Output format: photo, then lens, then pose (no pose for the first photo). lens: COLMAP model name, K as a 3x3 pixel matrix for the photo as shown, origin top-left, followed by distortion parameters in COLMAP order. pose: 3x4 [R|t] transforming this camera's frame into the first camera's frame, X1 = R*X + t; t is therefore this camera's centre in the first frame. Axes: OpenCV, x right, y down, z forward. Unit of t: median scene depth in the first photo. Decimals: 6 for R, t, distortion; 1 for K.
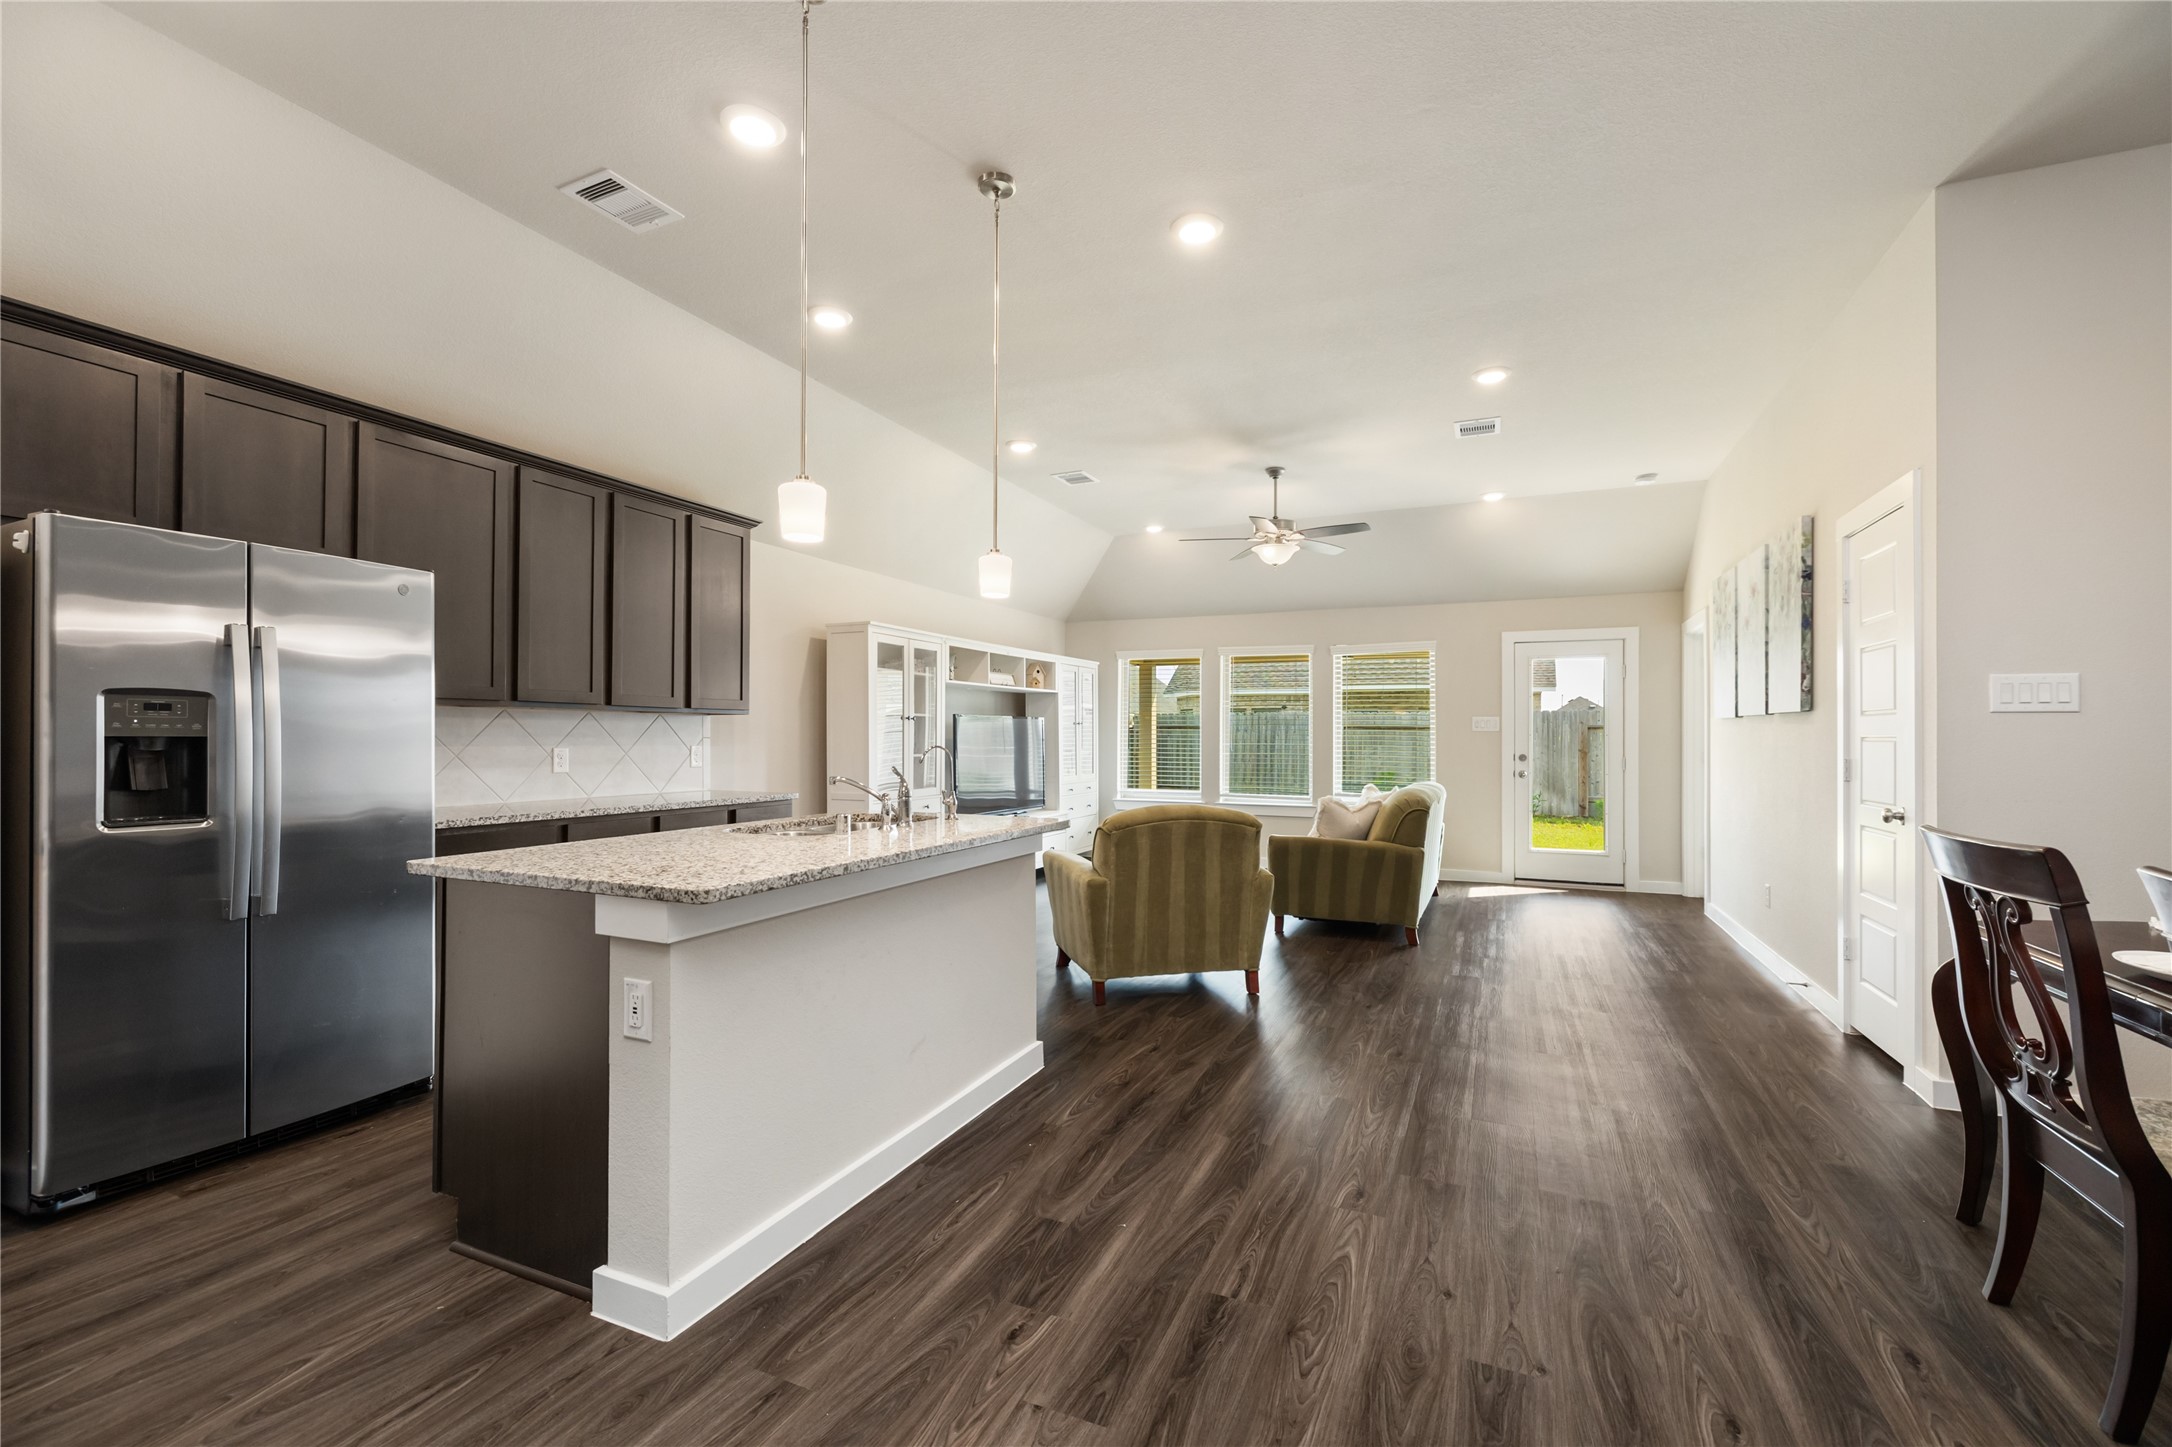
lens RADIAL K [[910.8, 0, 1086.5], [0, 910.8, 735.1], [0, 0, 1]] dist [0.001424, 0.000440]
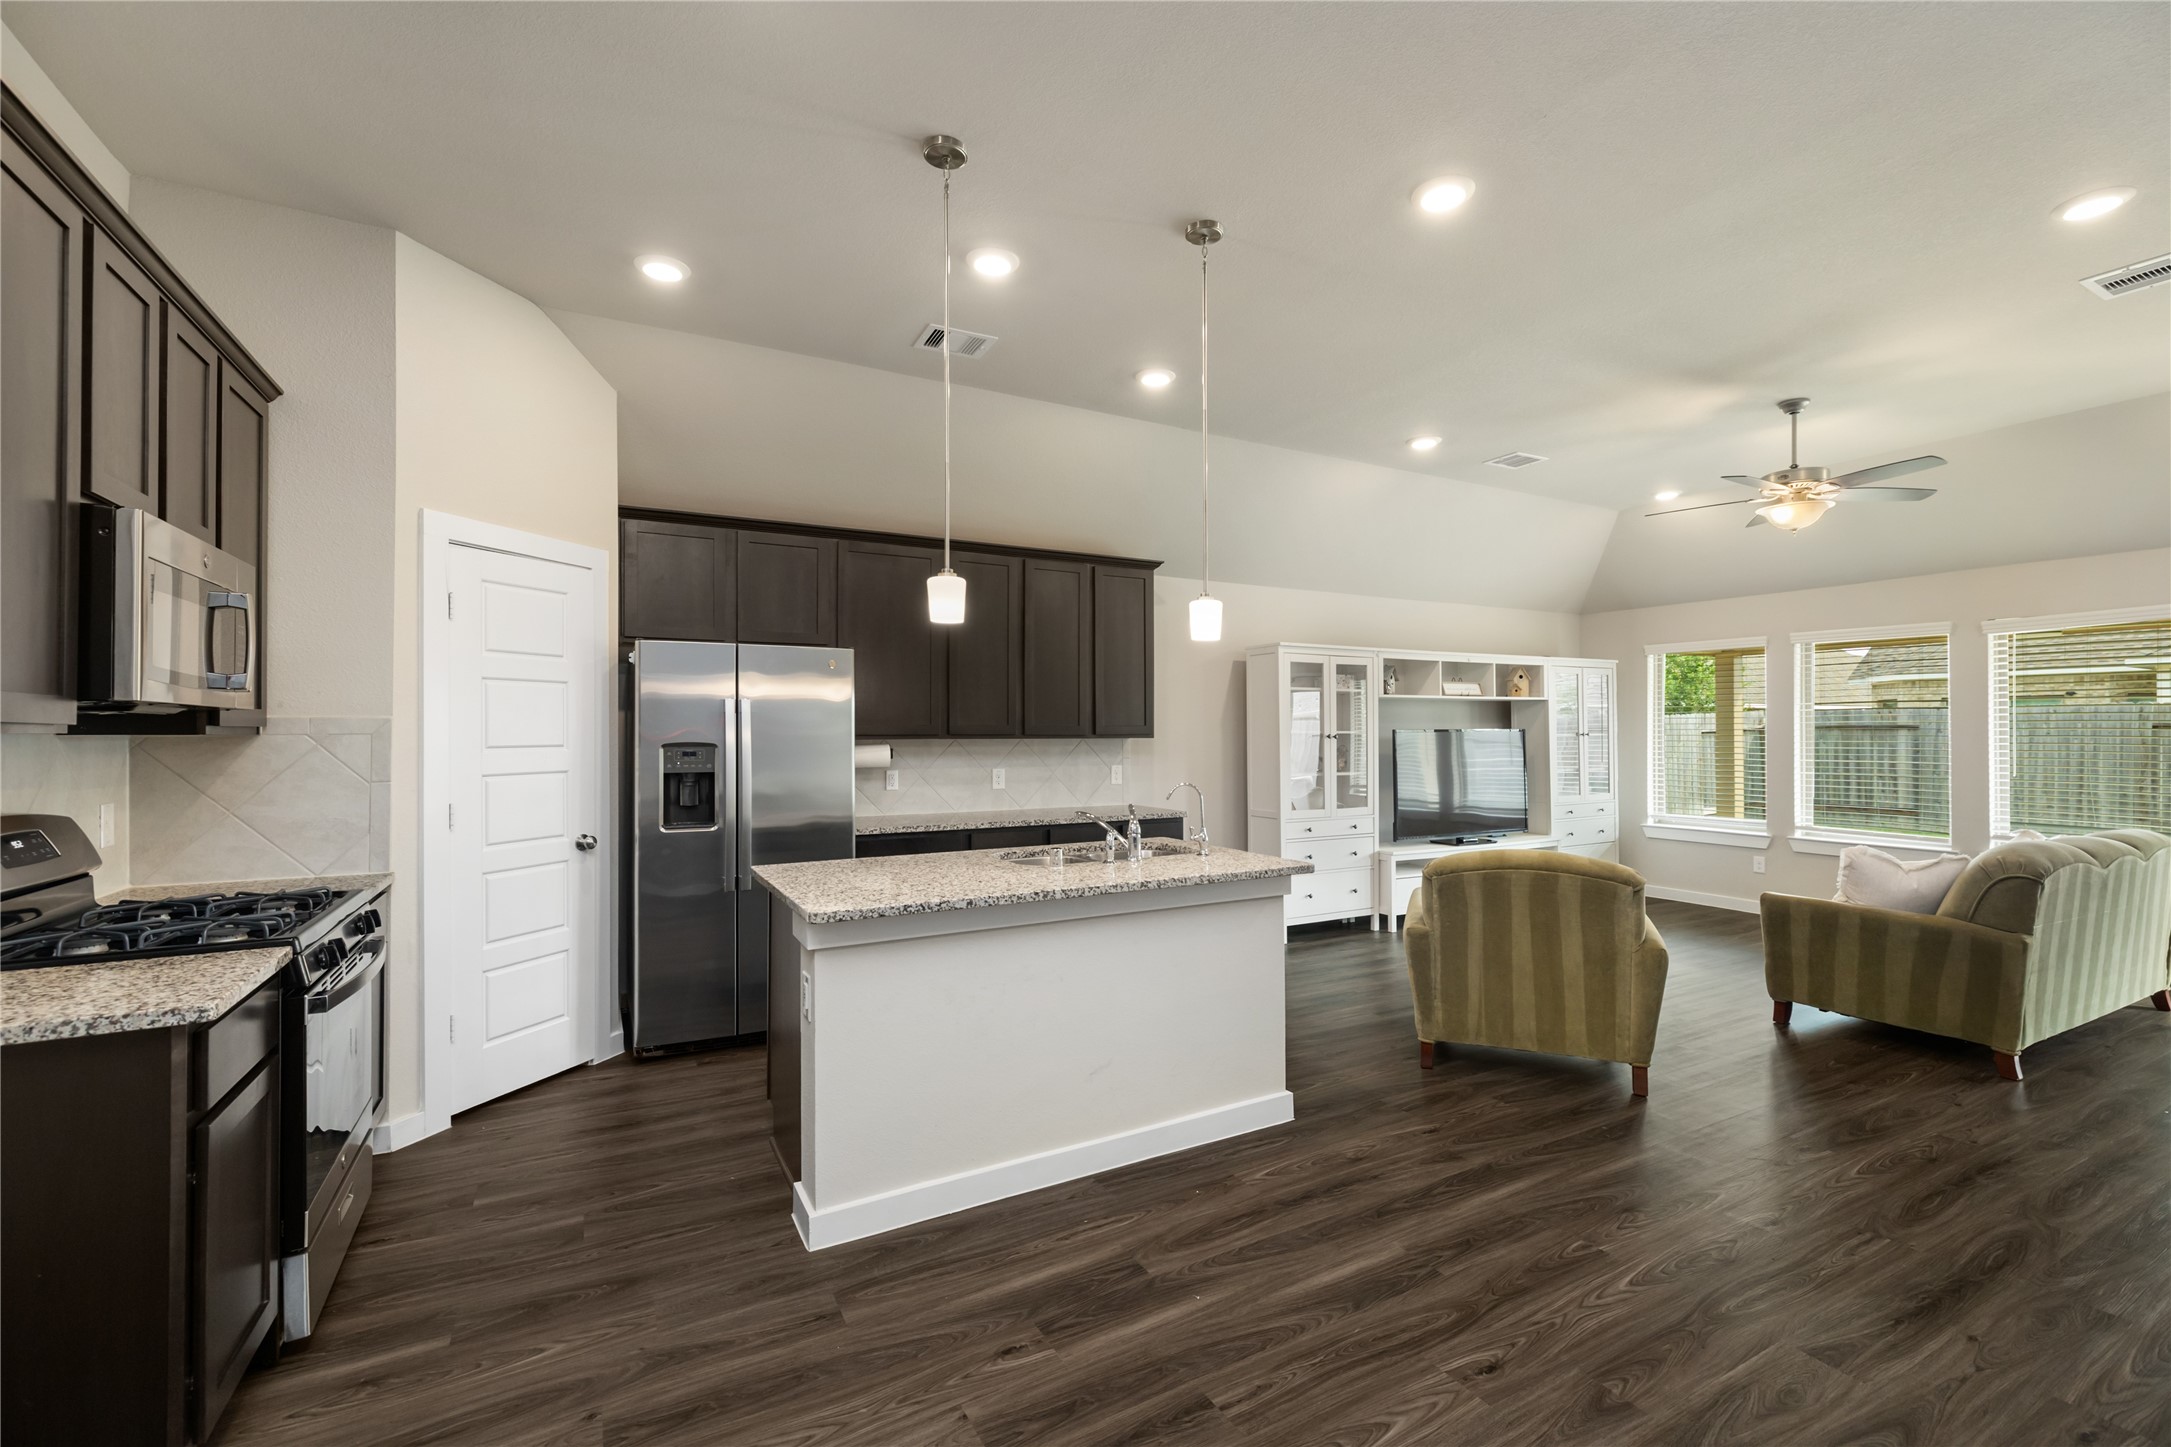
lens RADIAL K [[918.3, 0, 1095.7], [0, 918.3, 732.4], [0, 0, 1]] dist [0.001151, 0.000657]
pose [[0.802566, -0.005961, -0.596534, 0.365276], [0.006949, 0.999976, -0.000644, -0.045082], [0.596523, -0.003628, 0.802587, 0.098946]]
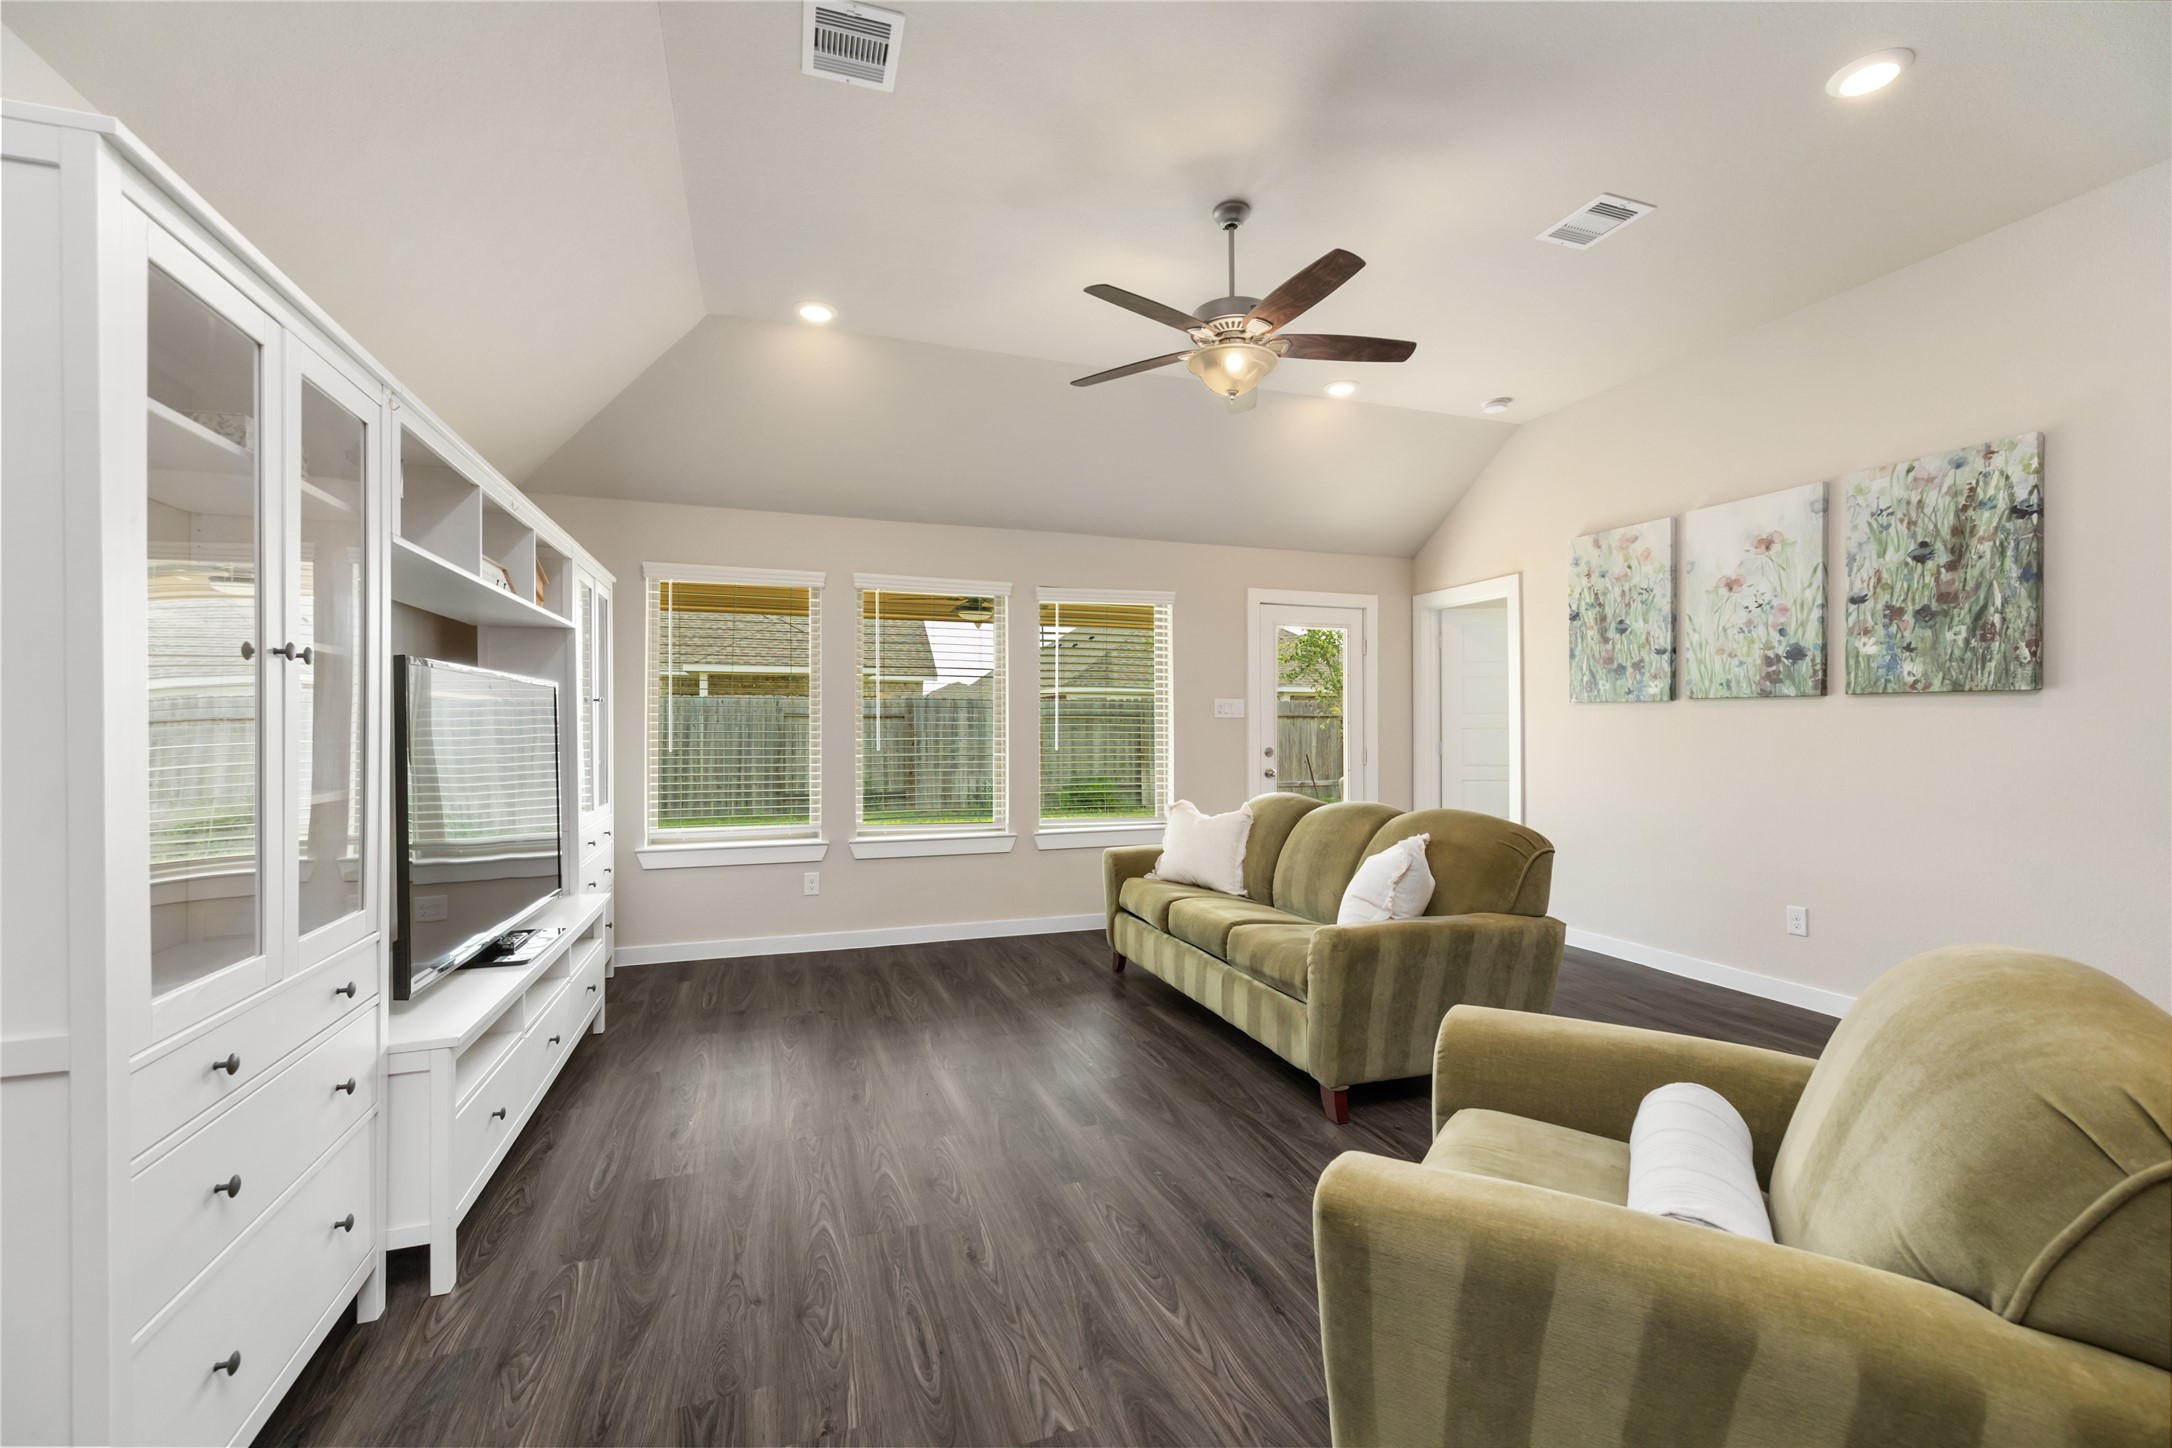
lens RADIAL K [[918.7, 0, 1096.2], [0, 918.7, 732.9], [0, 0, 1]] dist [0.001151, 0.000657]
pose [[0.724303, -0.007440, 0.689442, -0.394630], [0.002646, 0.999964, 0.008011, 0.003925], [-0.689477, -0.003978, 0.724296, 1.256379]]
